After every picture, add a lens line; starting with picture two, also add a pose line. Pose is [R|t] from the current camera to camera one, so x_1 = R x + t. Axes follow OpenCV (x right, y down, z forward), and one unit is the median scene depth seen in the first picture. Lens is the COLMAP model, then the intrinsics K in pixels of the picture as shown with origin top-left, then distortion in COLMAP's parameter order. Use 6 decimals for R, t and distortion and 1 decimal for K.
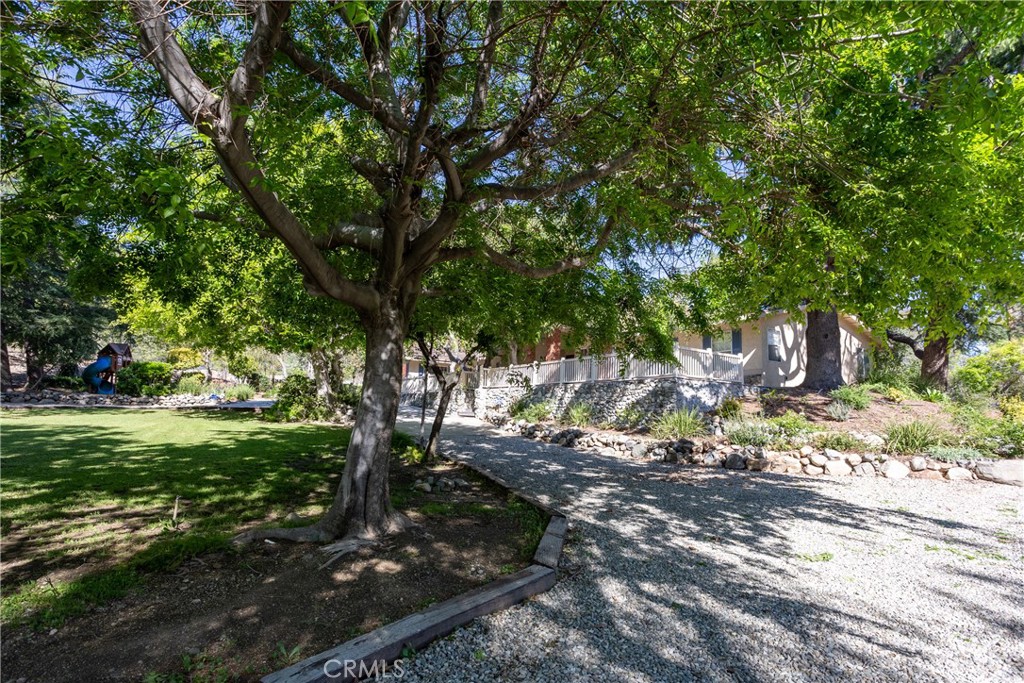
lens RADIAL K [[513.9, 0, 512.0], [0, 513.9, 341.5], [0, 0, 1]] dist [-0.000536, 0.000398]
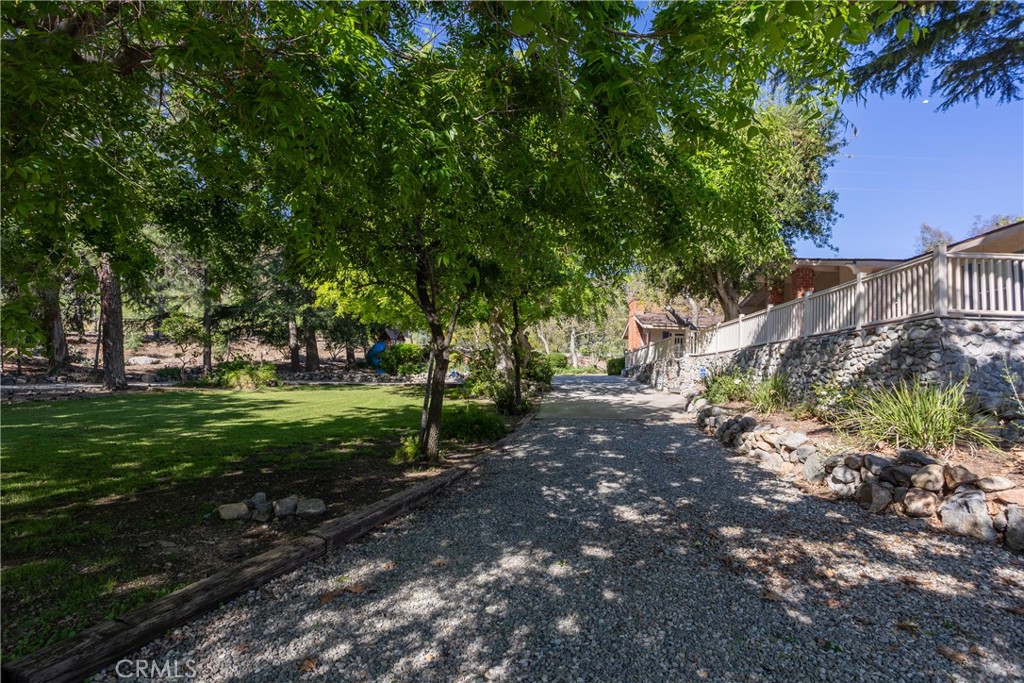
lens RADIAL K [[513.9, 0, 512.0], [0, 513.9, 341.5], [0, 0, 1]] dist [-0.000536, 0.000398]
pose [[0.850756, -0.051567, -0.523025, 0.206196], [0.077574, 0.996595, 0.027925, 0.043088], [0.519805, -0.064331, 0.851859, 0.339215]]
